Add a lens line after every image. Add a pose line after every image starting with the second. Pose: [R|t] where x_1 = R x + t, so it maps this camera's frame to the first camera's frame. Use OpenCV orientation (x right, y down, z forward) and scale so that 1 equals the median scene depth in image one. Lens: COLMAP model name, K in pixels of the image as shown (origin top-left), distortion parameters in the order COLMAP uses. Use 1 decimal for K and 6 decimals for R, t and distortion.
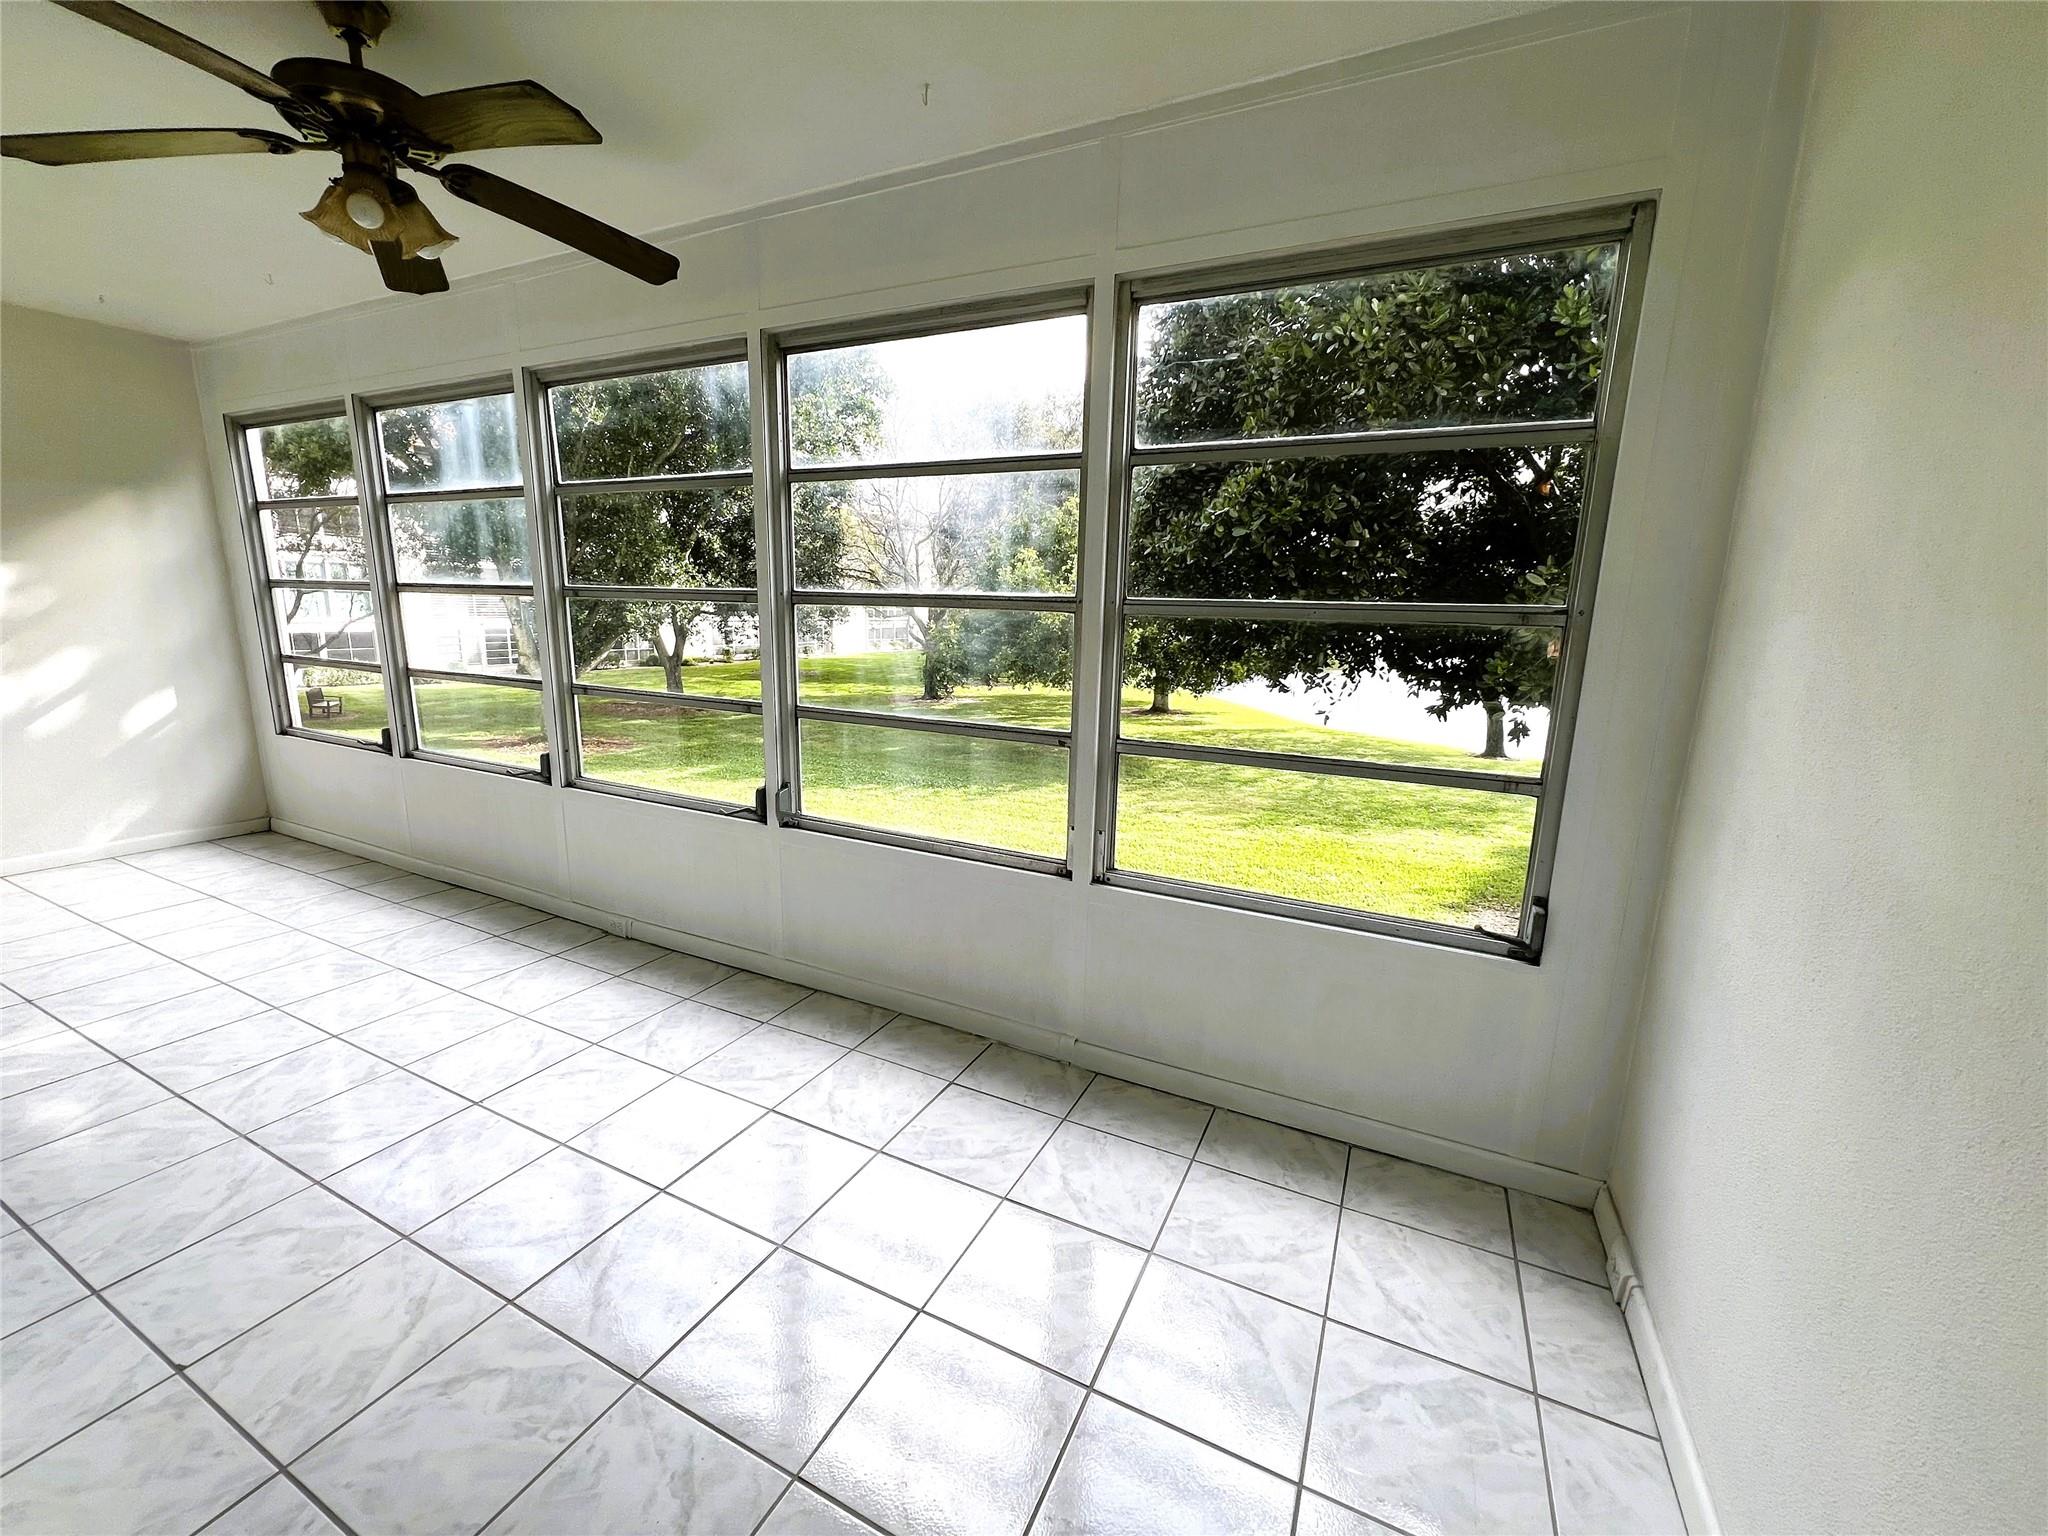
lens RADIAL K [[820.7, 0, 1019.8], [0, 820.7, 758.9], [0, 0, 1]] dist [-0.008359, 0.000013]
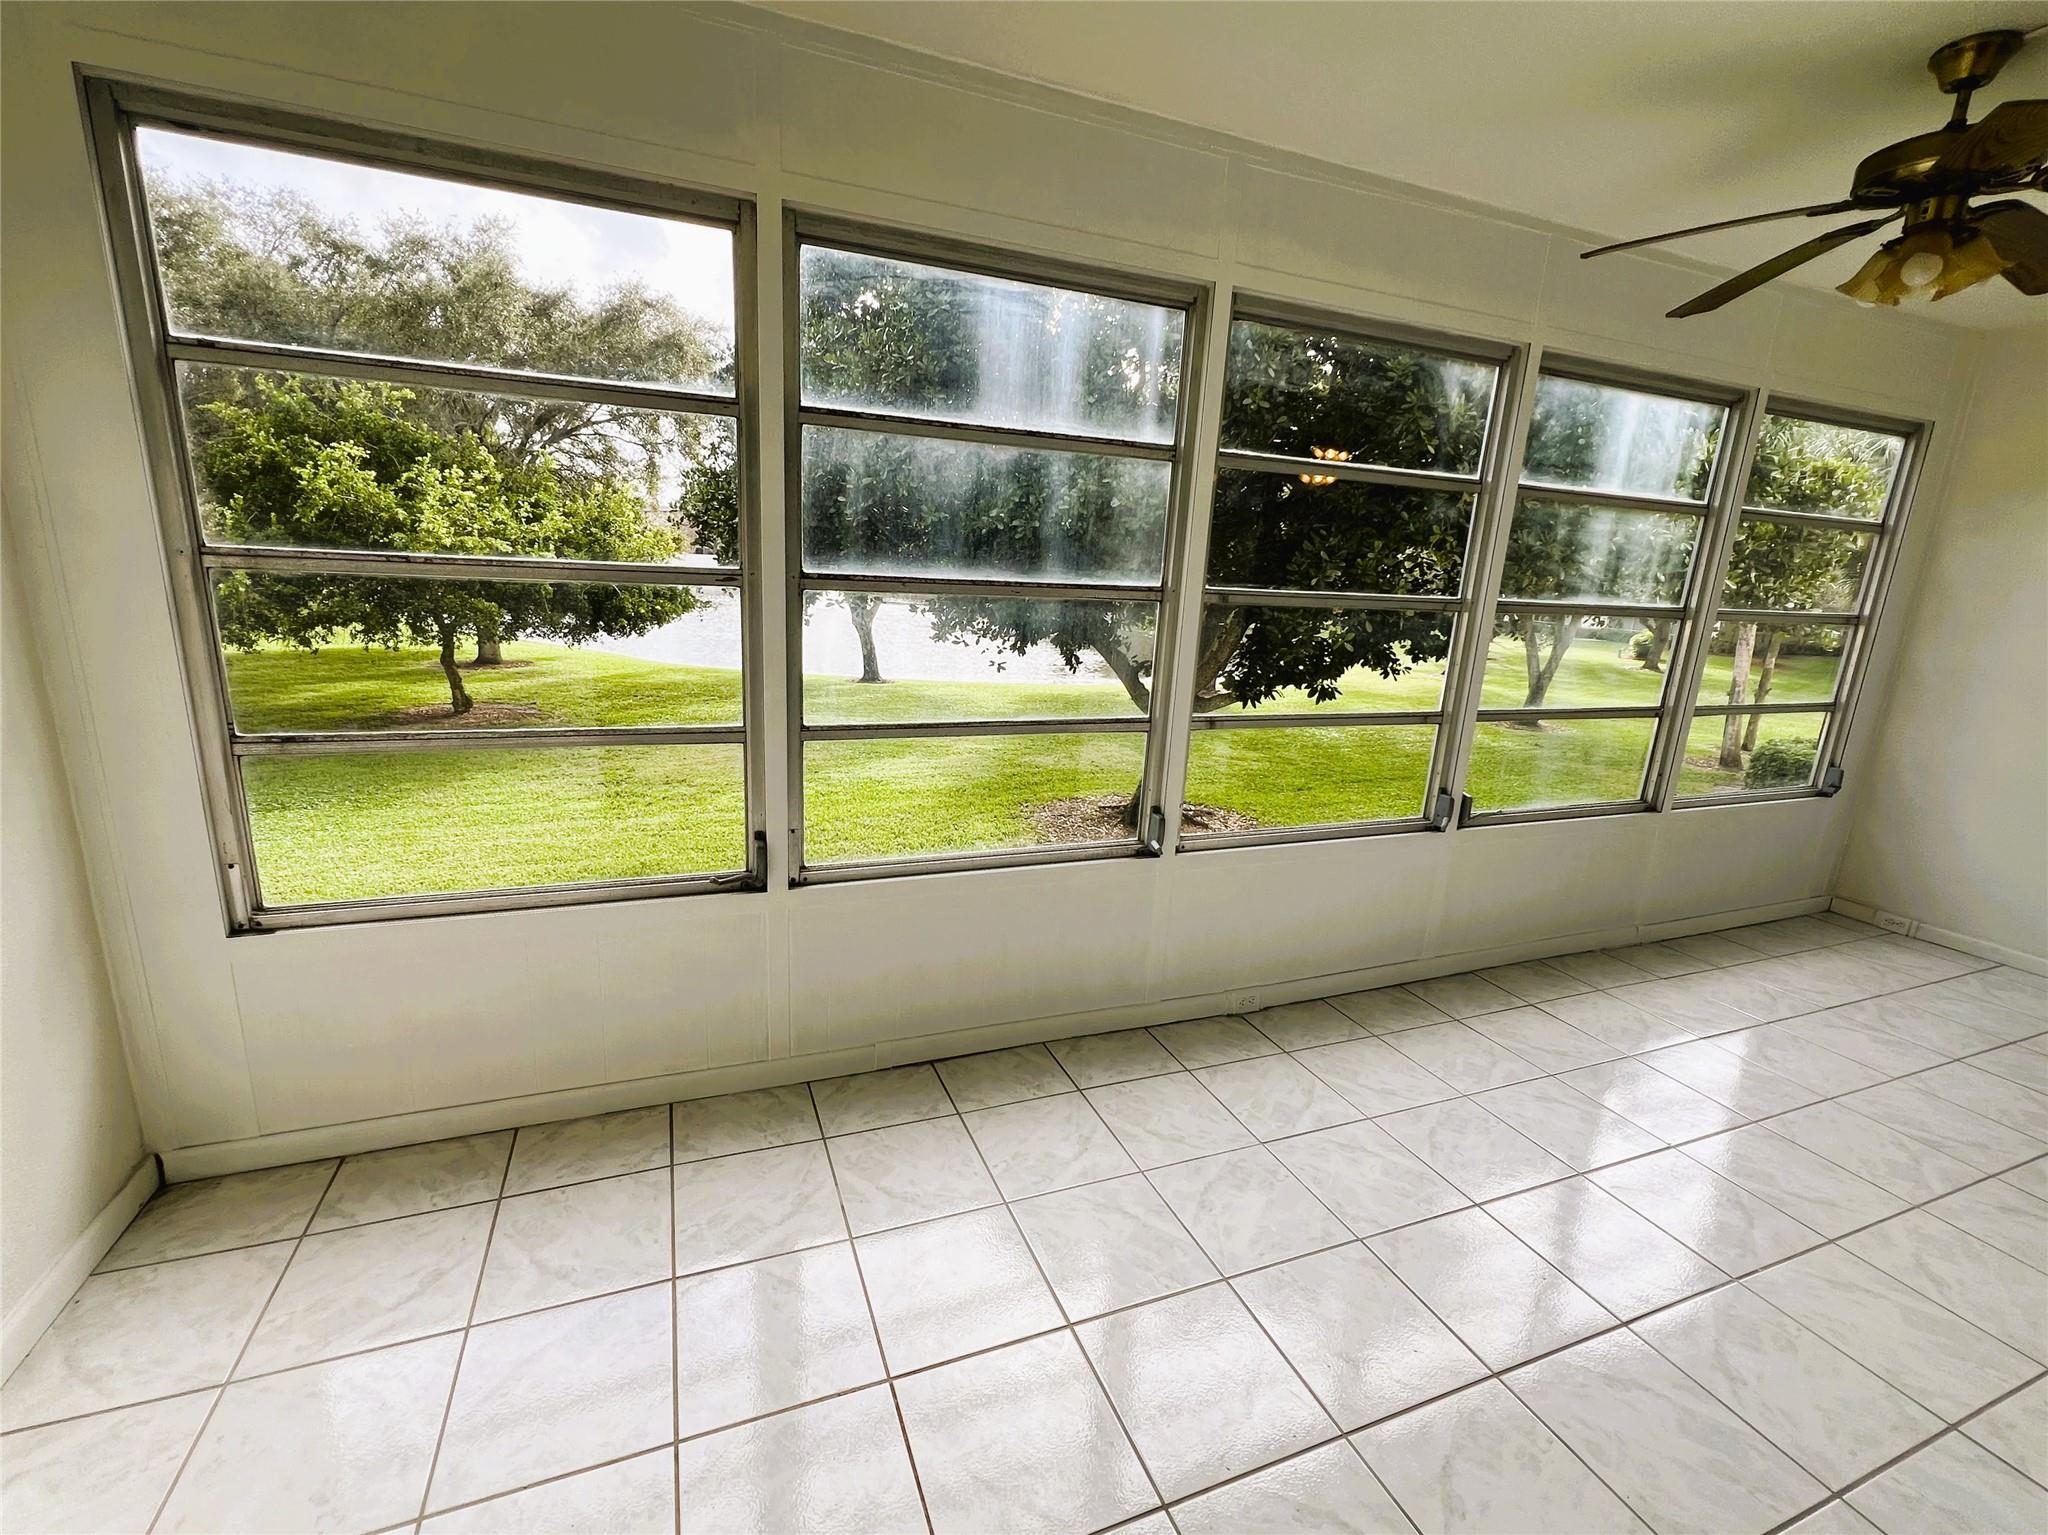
lens RADIAL K [[827.2, 0, 1017.2], [0, 827.2, 780.0], [0, 0, 1]] dist [-0.009620, 0.000494]
pose [[0.686364, -0.162751, 0.708813, -0.942520], [0.115197, 0.986663, 0.114999, -0.111192], [-0.718076, 0.002722, 0.695959, 0.453412]]
